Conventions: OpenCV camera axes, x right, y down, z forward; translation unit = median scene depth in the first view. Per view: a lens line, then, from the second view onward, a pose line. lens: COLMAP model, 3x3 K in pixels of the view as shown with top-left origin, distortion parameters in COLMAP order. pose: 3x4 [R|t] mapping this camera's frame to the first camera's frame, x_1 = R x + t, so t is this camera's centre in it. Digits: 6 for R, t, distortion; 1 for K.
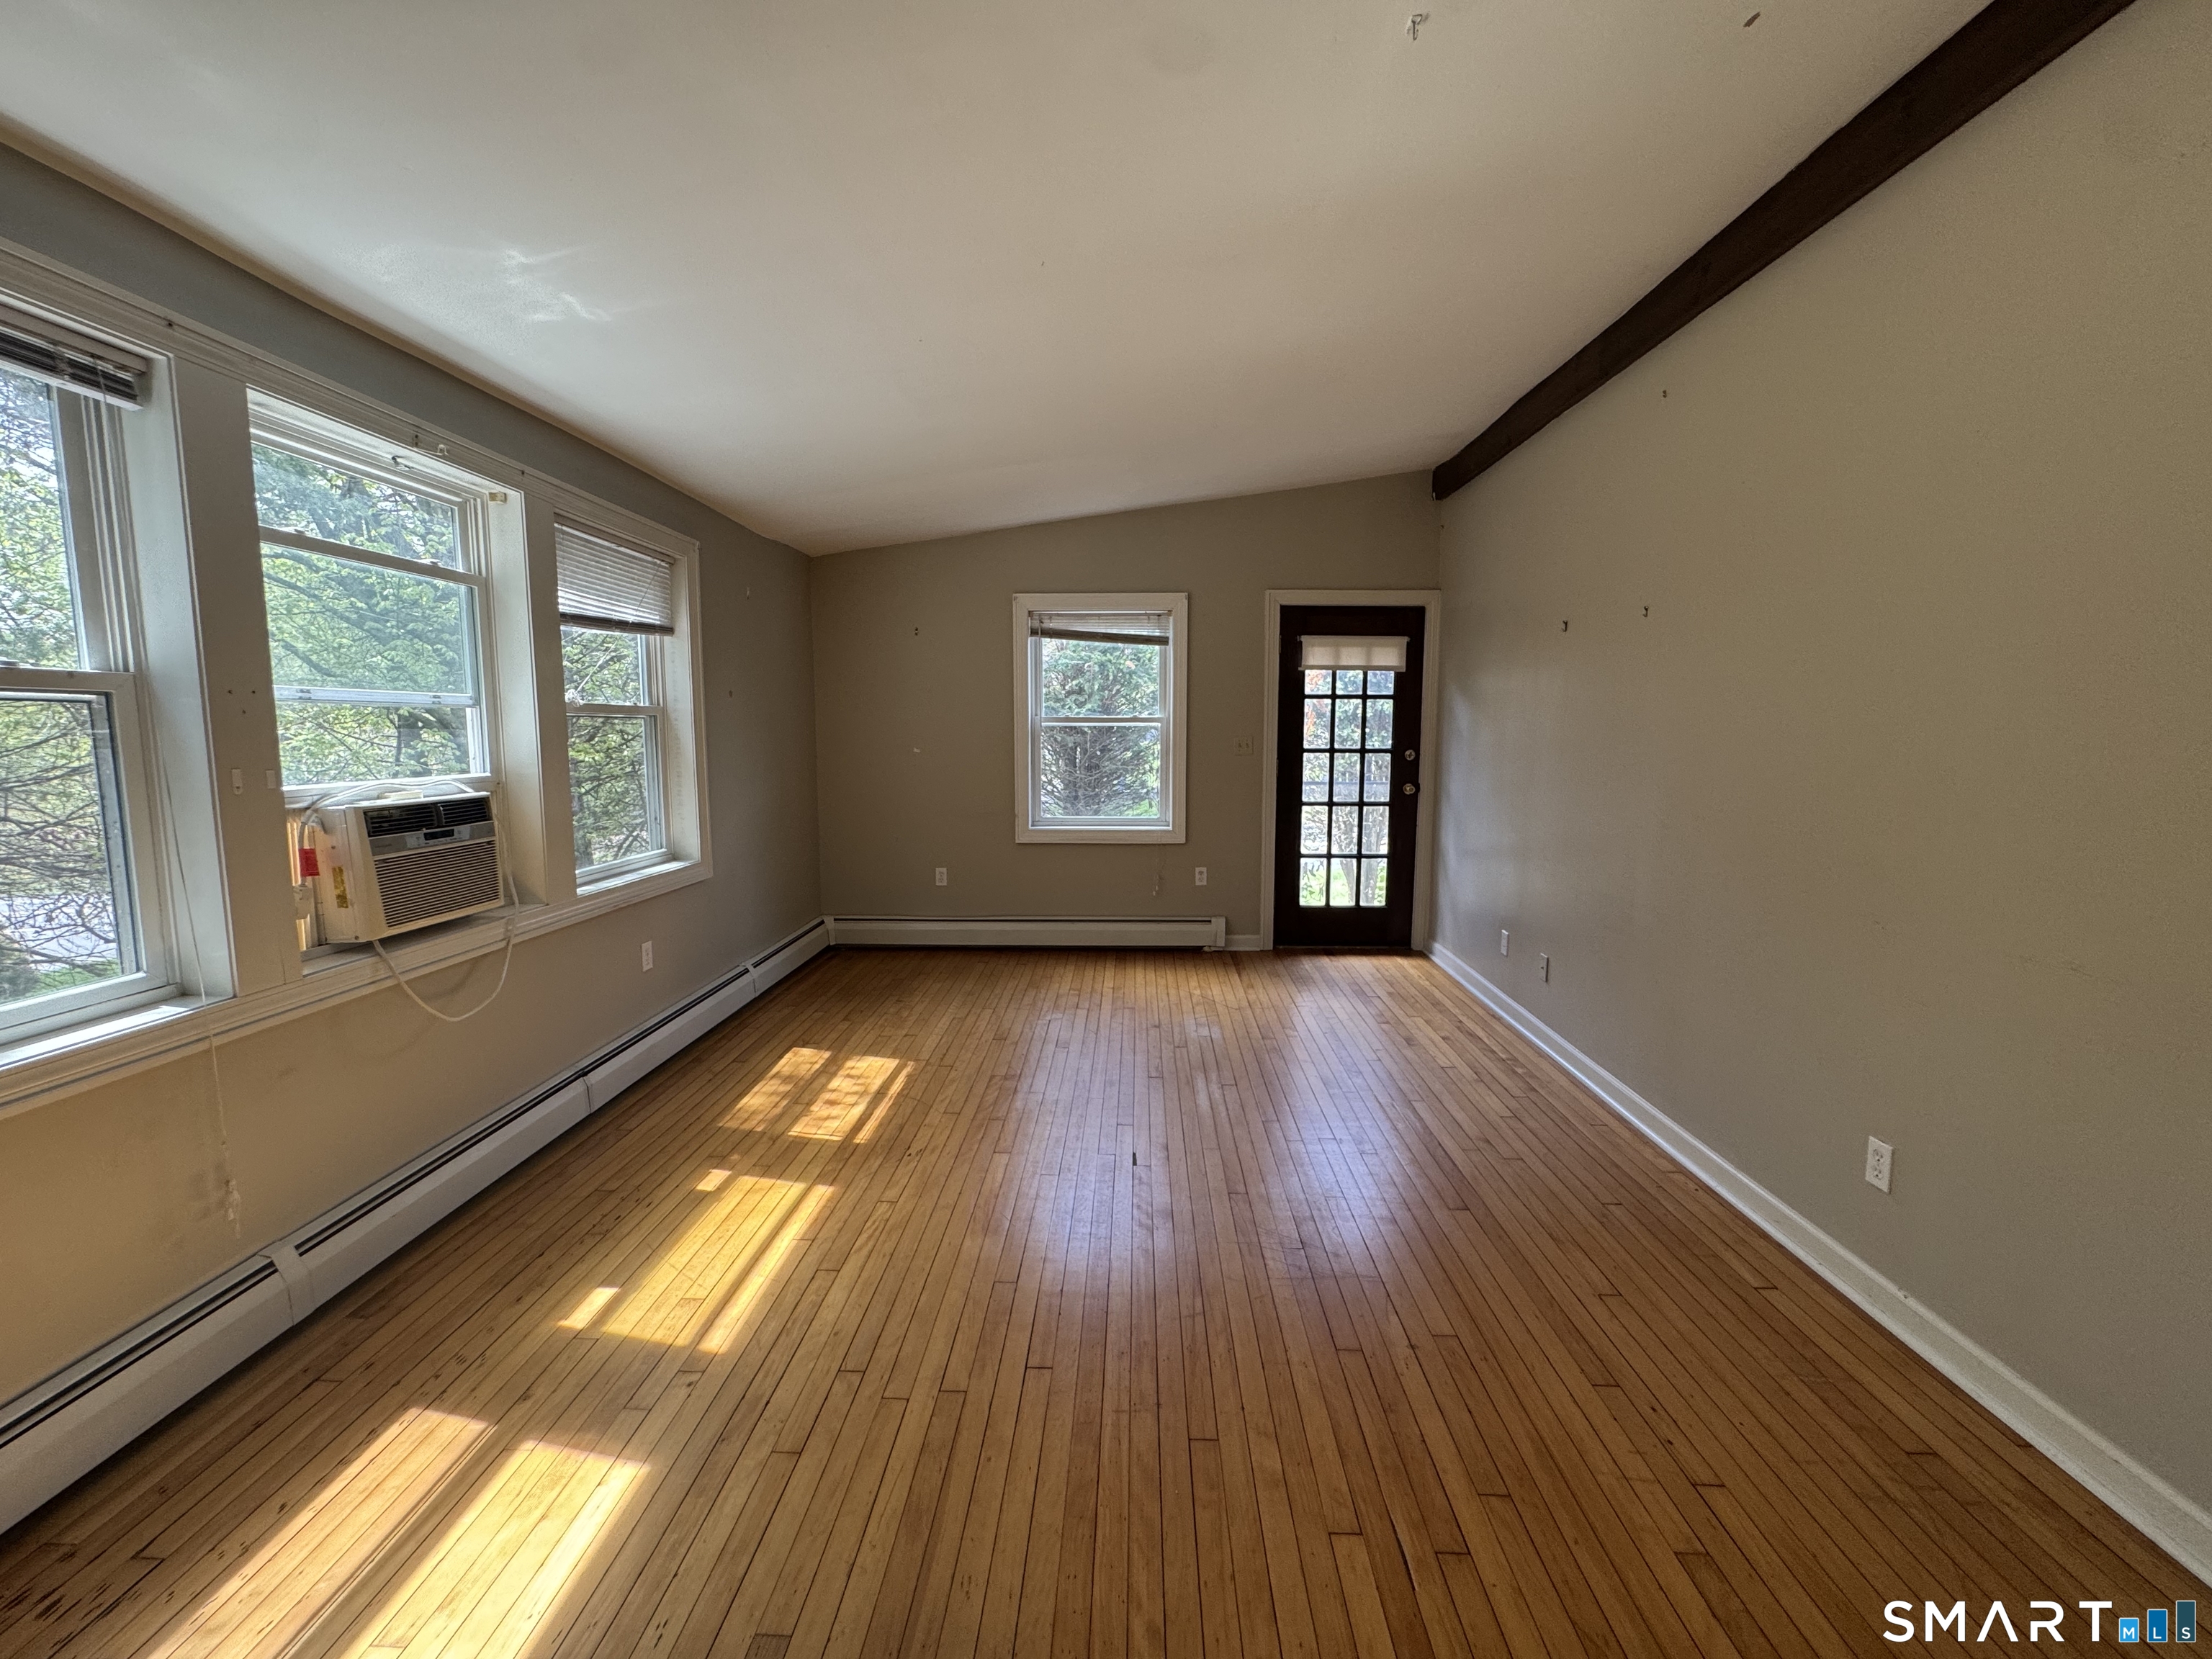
lens RADIAL K [[882.4, 0, 1104.8], [0, 882.4, 828.7], [0, 0, 1]] dist [-0.003319, 0.000385]
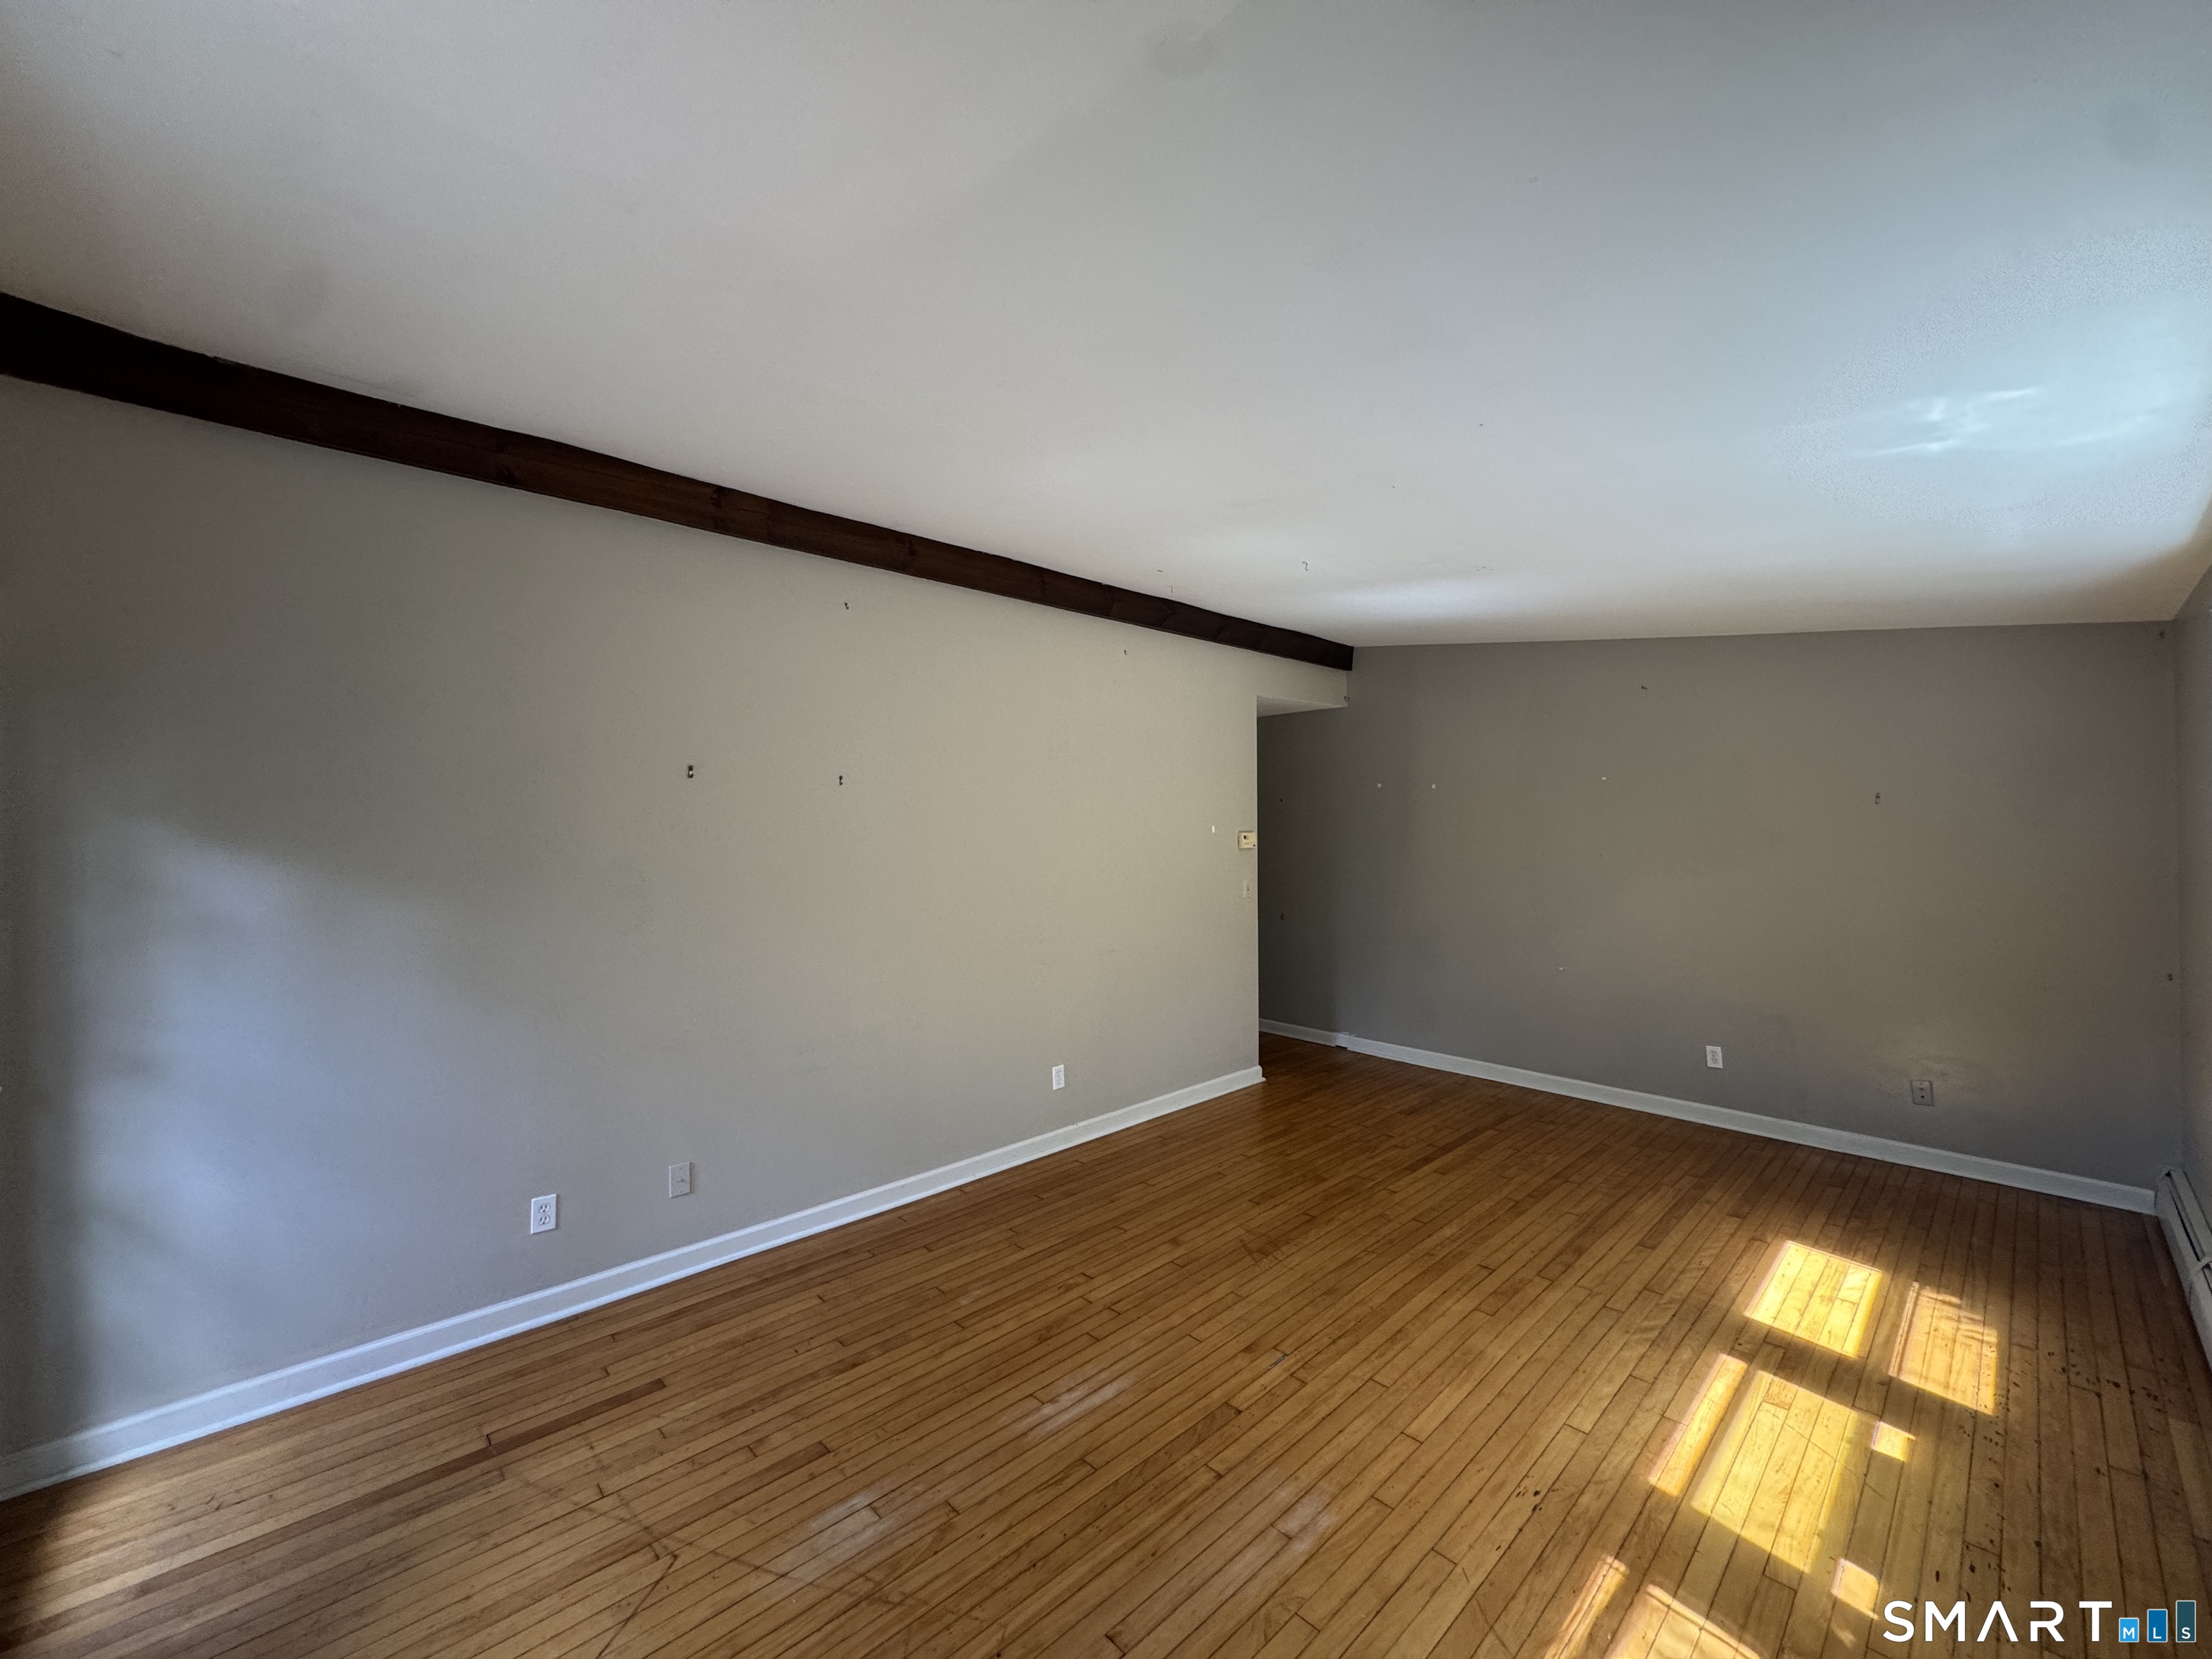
lens RADIAL K [[882.4, 0, 1106.6], [0, 882.4, 825.9], [0, 0, 1]] dist [-0.003319, 0.000385]
pose [[-0.714428, 0.007368, 0.699670, -0.526453], [0.090084, 0.992591, 0.081532, -0.292214], [-0.693886, 0.121278, -0.709799, 1.860879]]
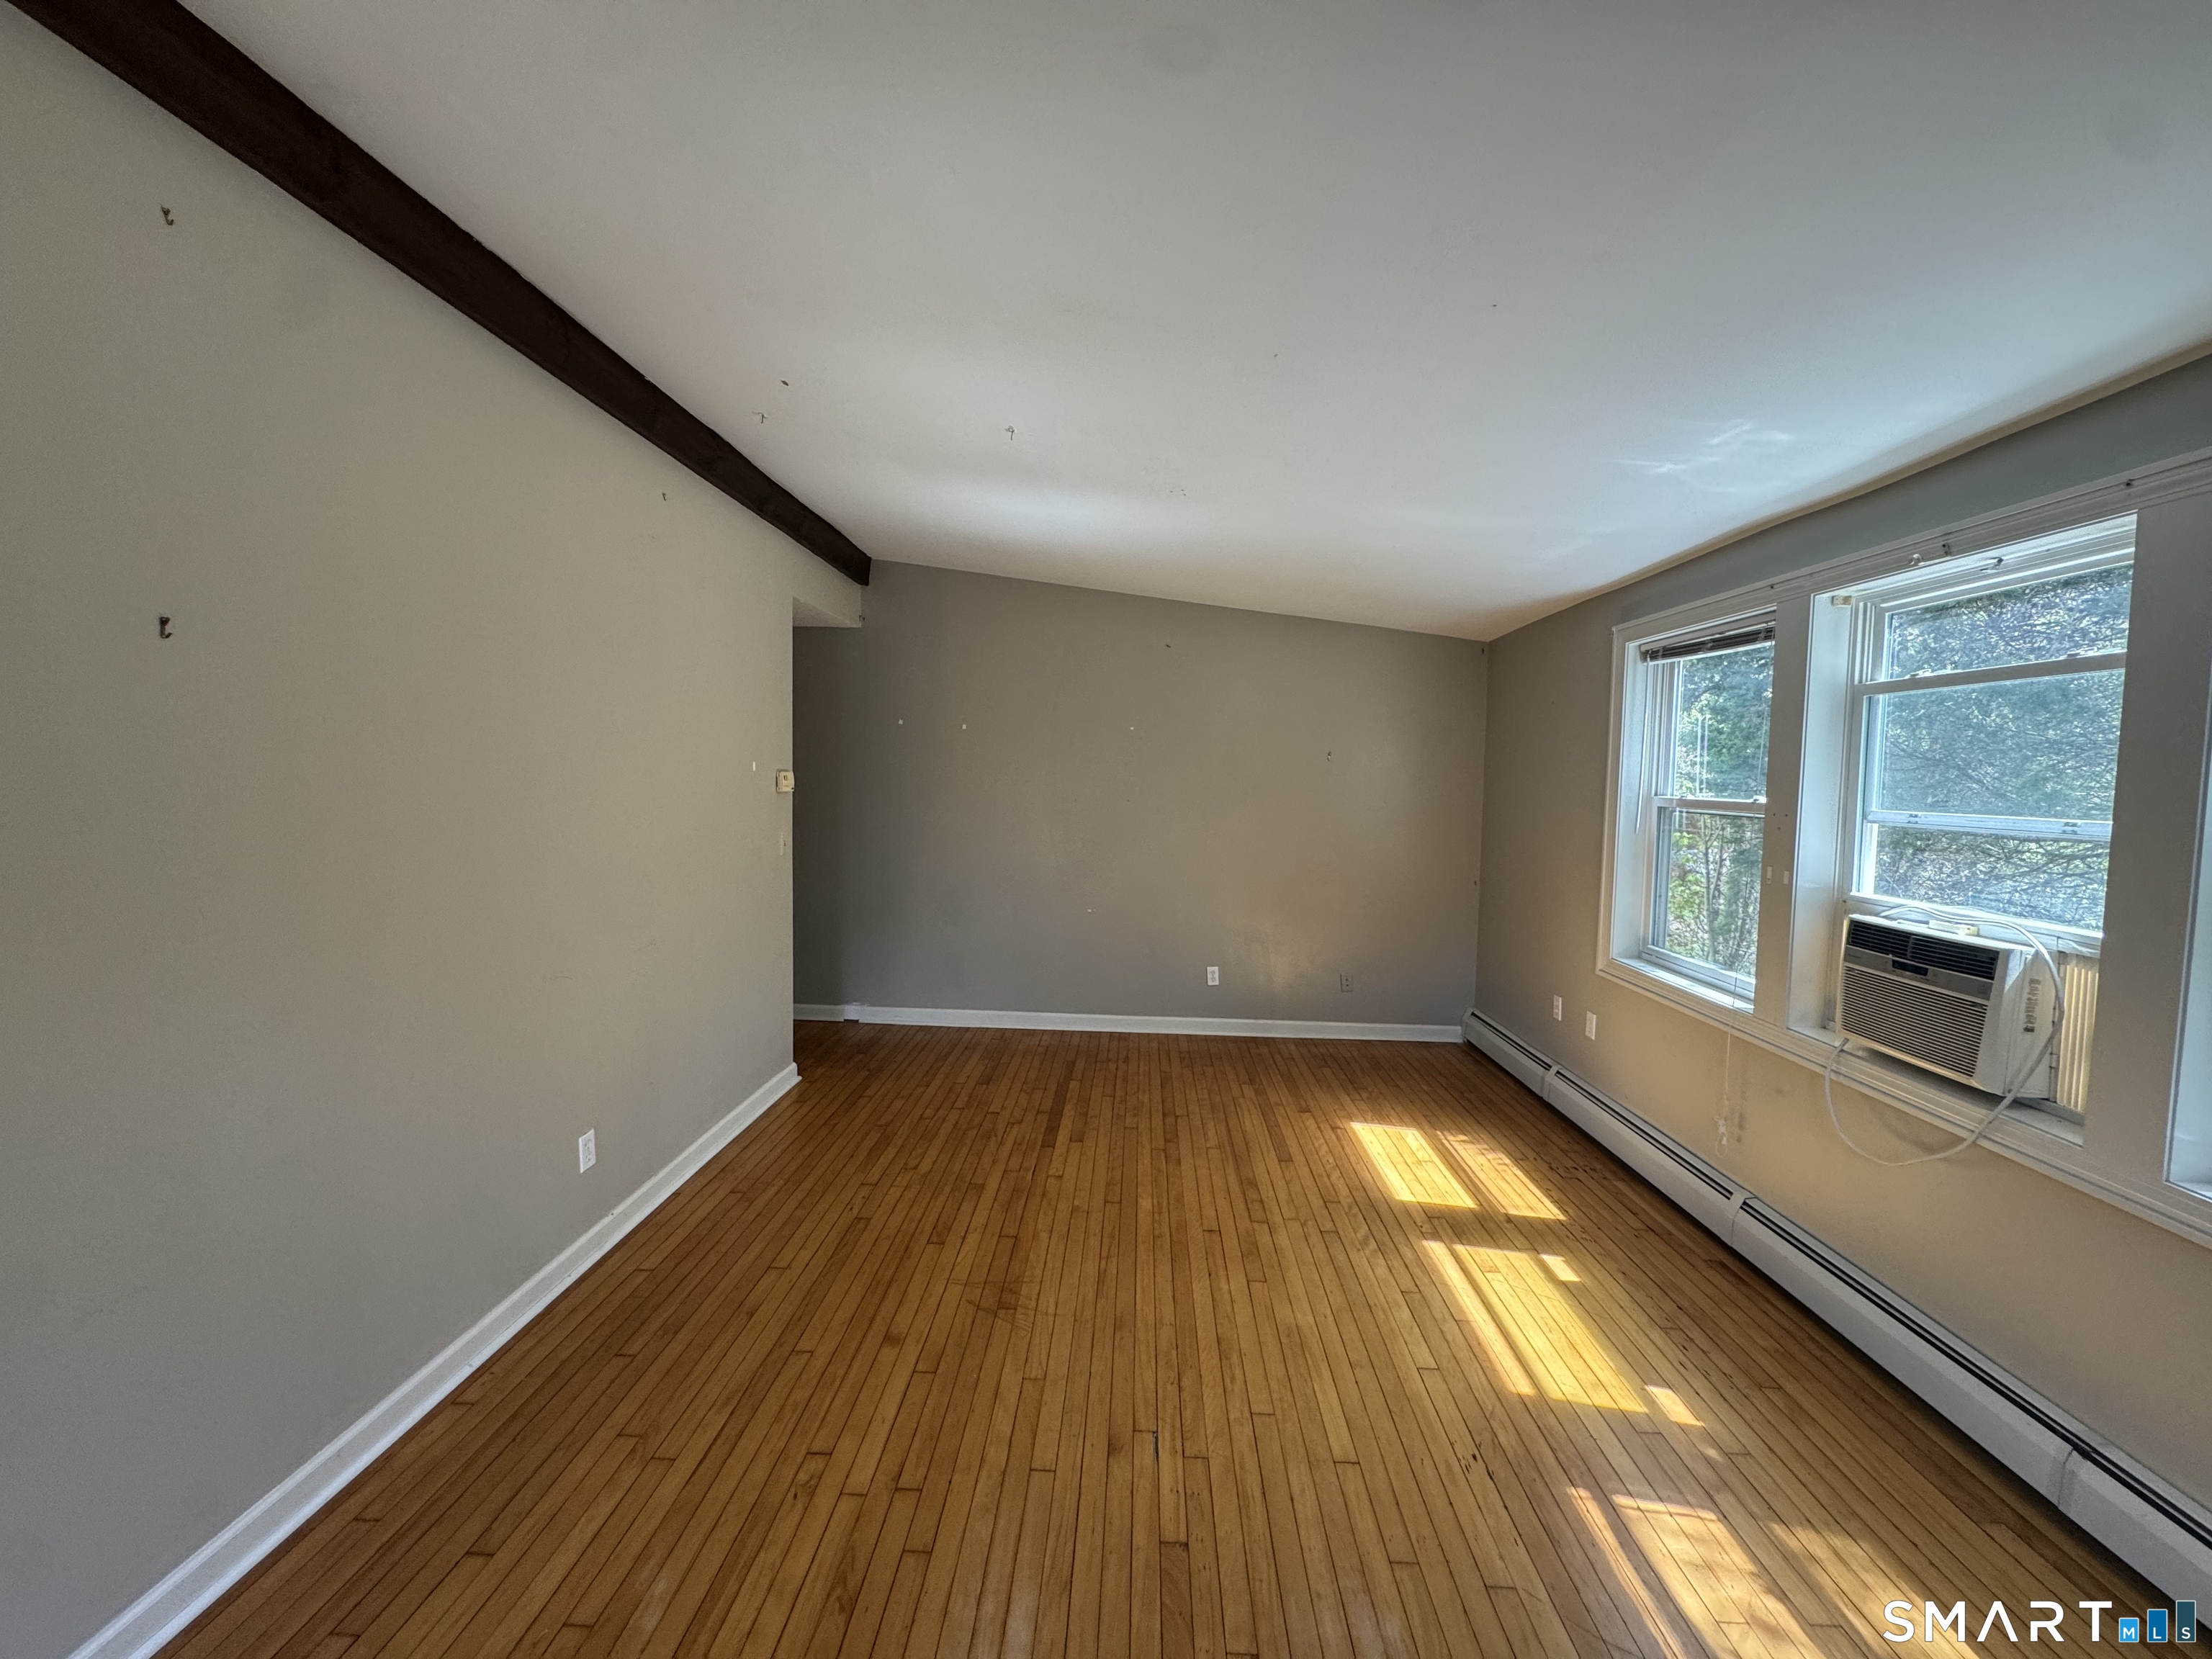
lens RADIAL K [[882.4, 0, 1108.2], [0, 882.4, 824.7], [0, 0, 1]] dist [-0.003319, 0.000385]
pose [[-0.999861, -0.016521, 0.002036, 0.086396], [-0.015926, 0.985009, 0.171764, -0.269407], [-0.004843, 0.171708, -0.985136, 1.767823]]
